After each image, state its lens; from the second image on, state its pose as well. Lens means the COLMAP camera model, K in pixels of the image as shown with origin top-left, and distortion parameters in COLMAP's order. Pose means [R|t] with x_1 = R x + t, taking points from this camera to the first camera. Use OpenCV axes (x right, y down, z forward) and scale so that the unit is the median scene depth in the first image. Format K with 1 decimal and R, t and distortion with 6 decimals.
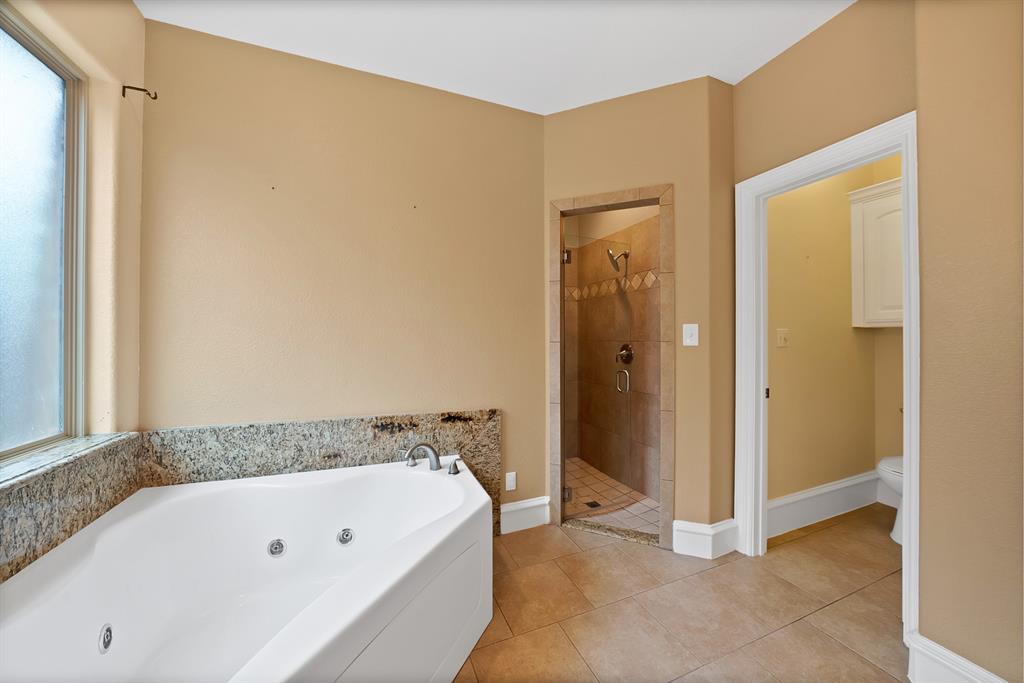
lens RADIAL K [[365.8, 0, 518.9], [0, 365.8, 337.3], [0, 0, 1]] dist [-0.026264, 0.003948]
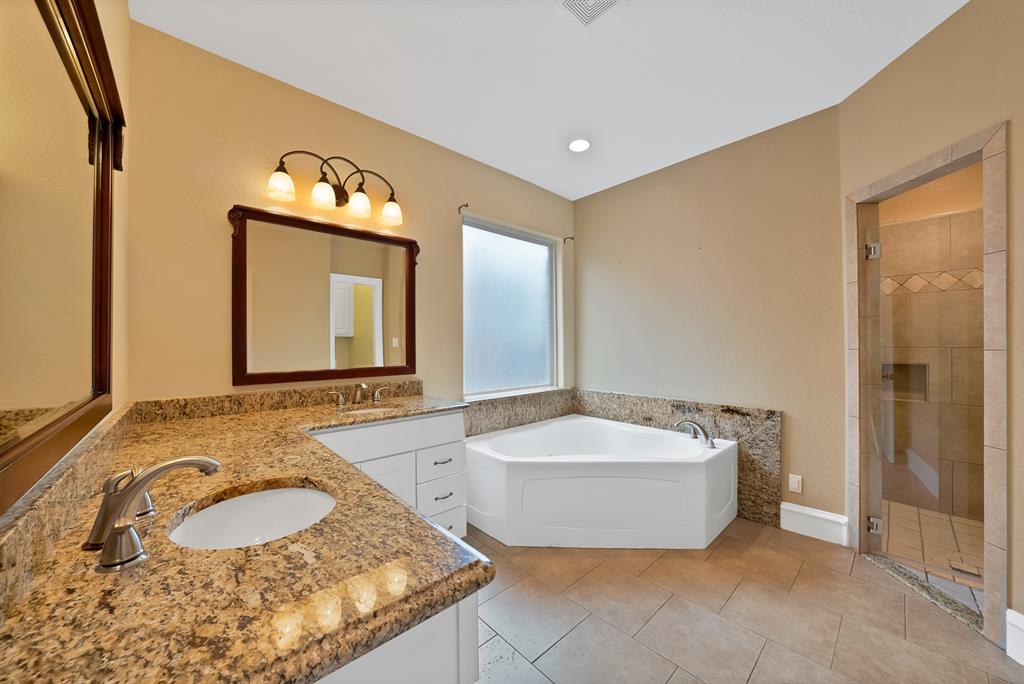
lens RADIAL K [[365.8, 0, 507.2], [0, 365.8, 344.7], [0, 0, 1]] dist [-0.026264, 0.003948]
pose [[0.331534, -0.006854, -0.943418, 0.735221], [0.011409, 0.999930, -0.003255, -0.006562], [0.943374, -0.009684, 0.331589, -0.120510]]
